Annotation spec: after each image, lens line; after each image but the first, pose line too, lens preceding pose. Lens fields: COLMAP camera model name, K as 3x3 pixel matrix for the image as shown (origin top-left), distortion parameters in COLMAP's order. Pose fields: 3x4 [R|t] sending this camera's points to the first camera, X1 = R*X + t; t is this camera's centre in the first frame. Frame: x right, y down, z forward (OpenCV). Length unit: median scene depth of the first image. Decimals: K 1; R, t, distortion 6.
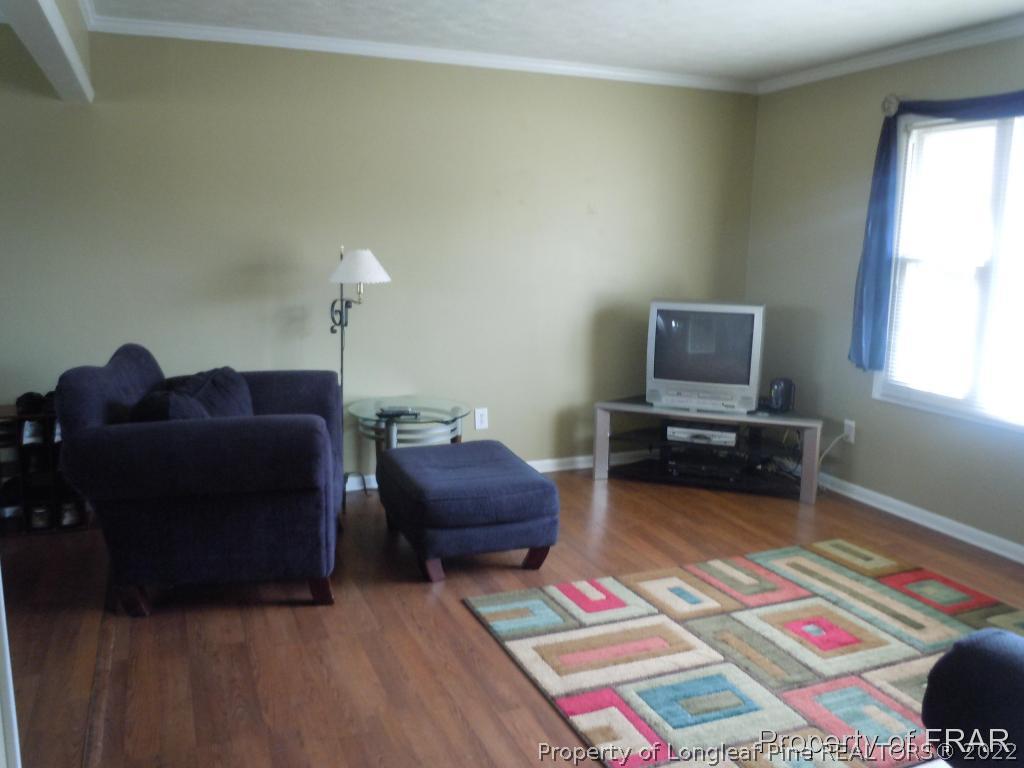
lens RADIAL K [[848.7, 0, 510.6], [0, 848.7, 386.2], [0, 0, 1]] dist [0.010062, -0.047172]
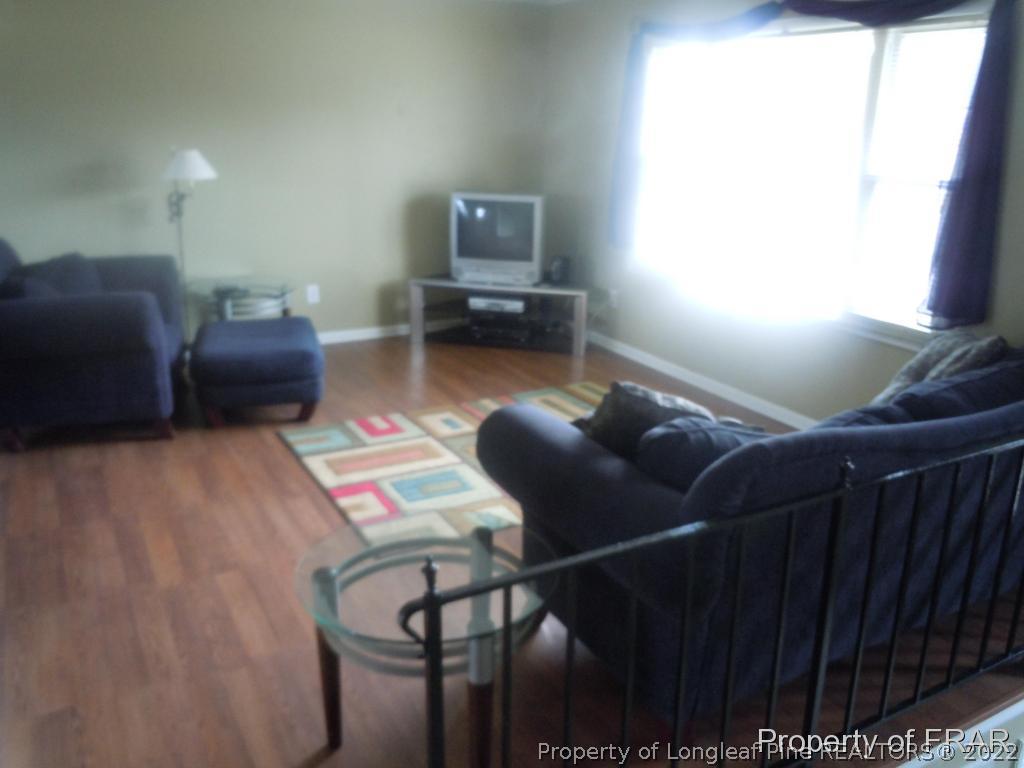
lens RADIAL K [[848.7, 0, 515.7], [0, 848.7, 381.6], [0, 0, 1]] dist [0.010062, -0.047172]
pose [[0.993356, -0.031355, 0.110724, 0.128269], [0.016028, 0.990484, 0.136693, 0.002189], [-0.113956, -0.134010, 0.984406, -0.241938]]
